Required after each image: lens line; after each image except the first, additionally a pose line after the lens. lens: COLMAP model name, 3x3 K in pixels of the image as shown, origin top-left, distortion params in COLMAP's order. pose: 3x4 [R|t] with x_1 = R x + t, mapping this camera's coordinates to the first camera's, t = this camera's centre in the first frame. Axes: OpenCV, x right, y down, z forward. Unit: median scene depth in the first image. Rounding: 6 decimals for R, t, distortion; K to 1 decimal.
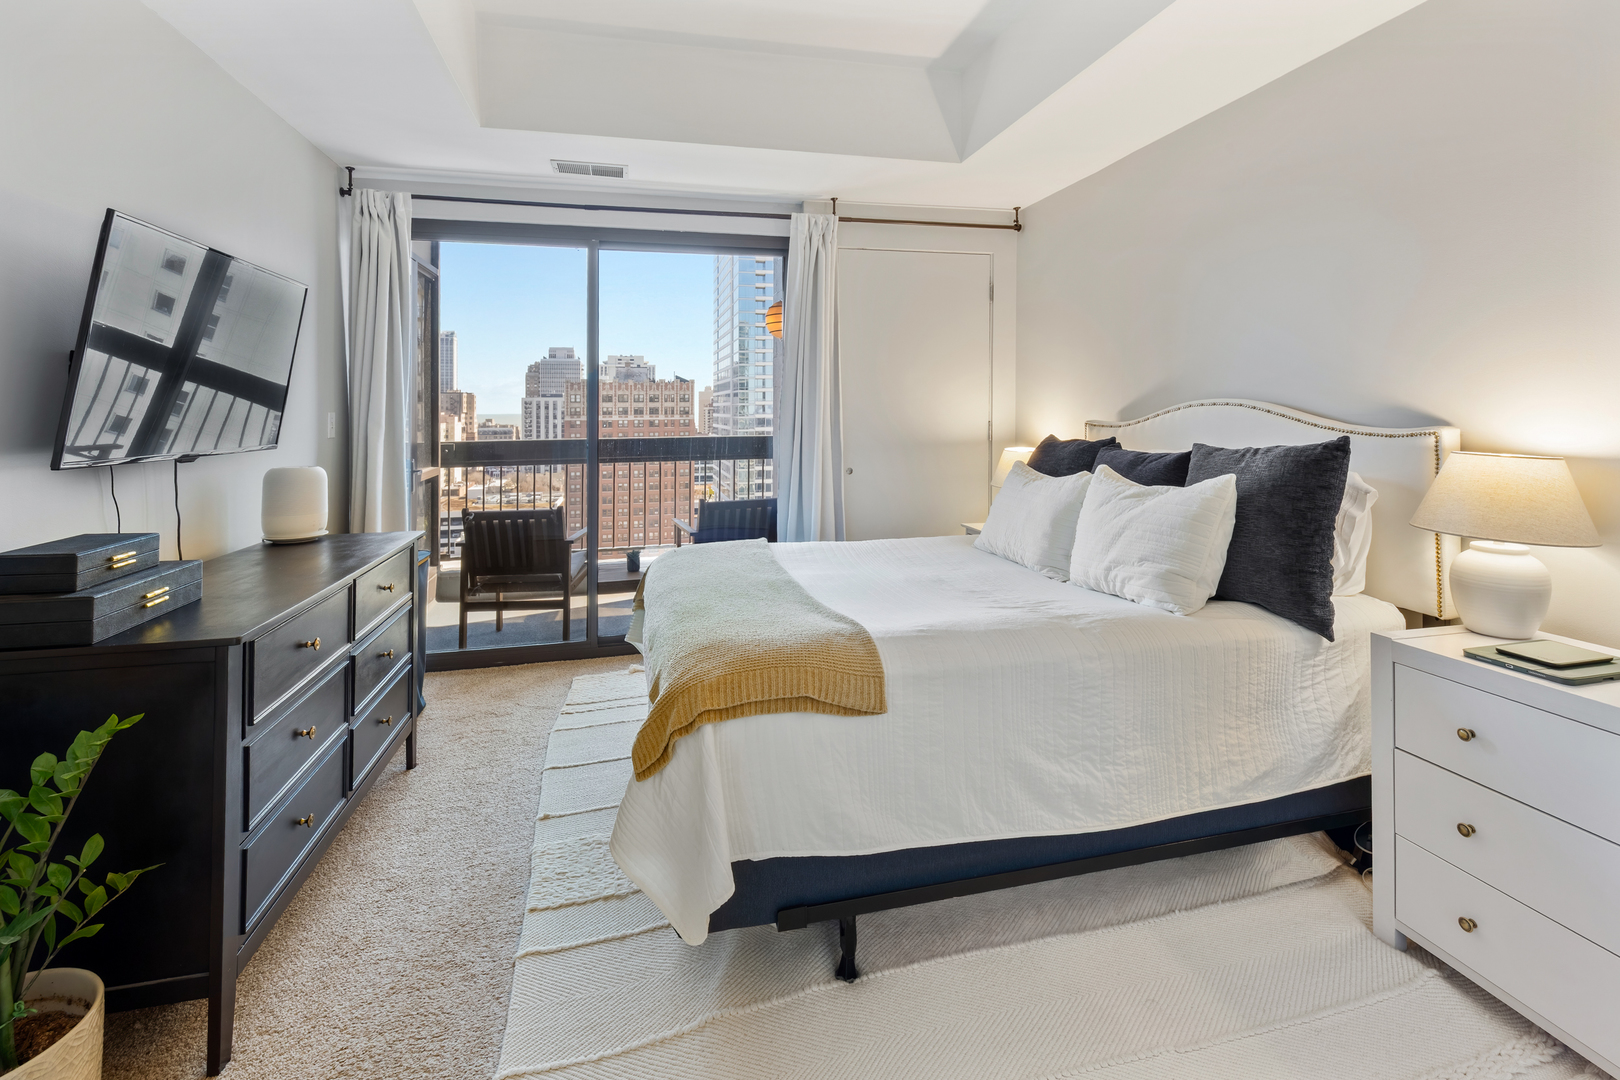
lens RADIAL K [[741.4, 0, 805.7], [0, 741.4, 410.4], [0, 0, 1]] dist [-0.002391, -0.000777]
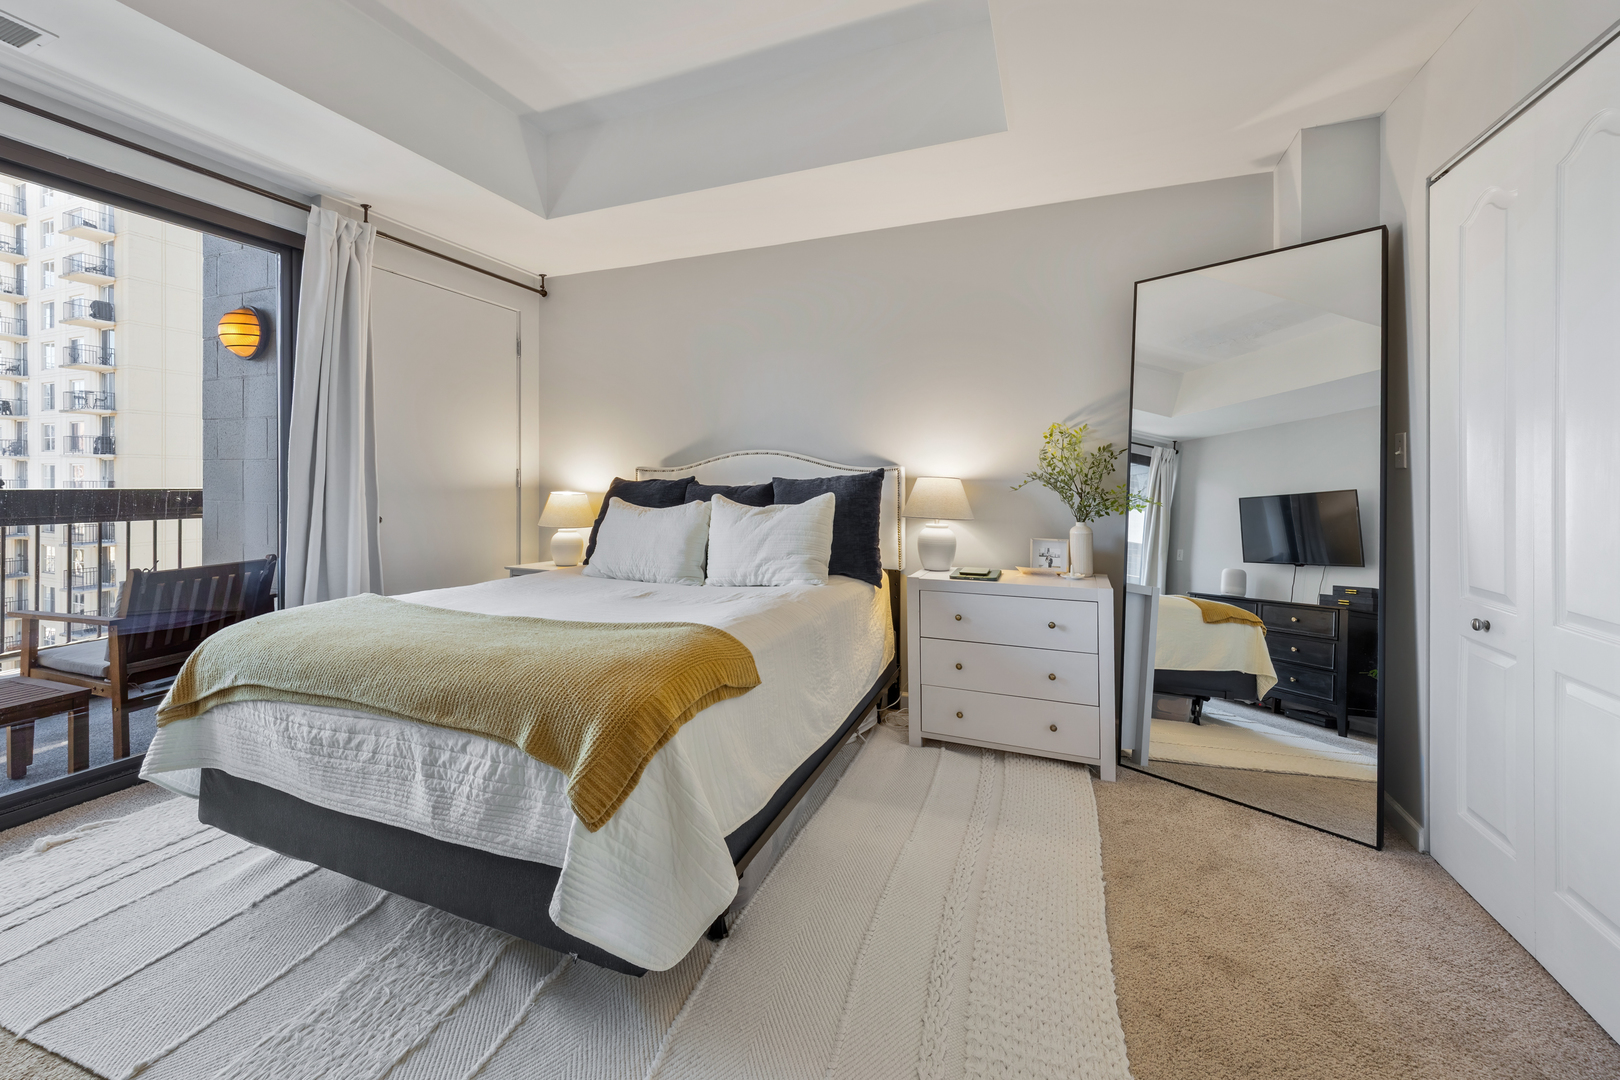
lens RADIAL K [[626.7, 0, 820.3], [0, 626.7, 486.5], [0, 0, 1]] dist [0.012779, -0.005838]
pose [[0.570145, 0.000174, 0.821544, -0.430725], [-0.007251, 0.999962, 0.004821, 0.056761], [-0.821512, -0.008705, 0.570125, 0.230625]]
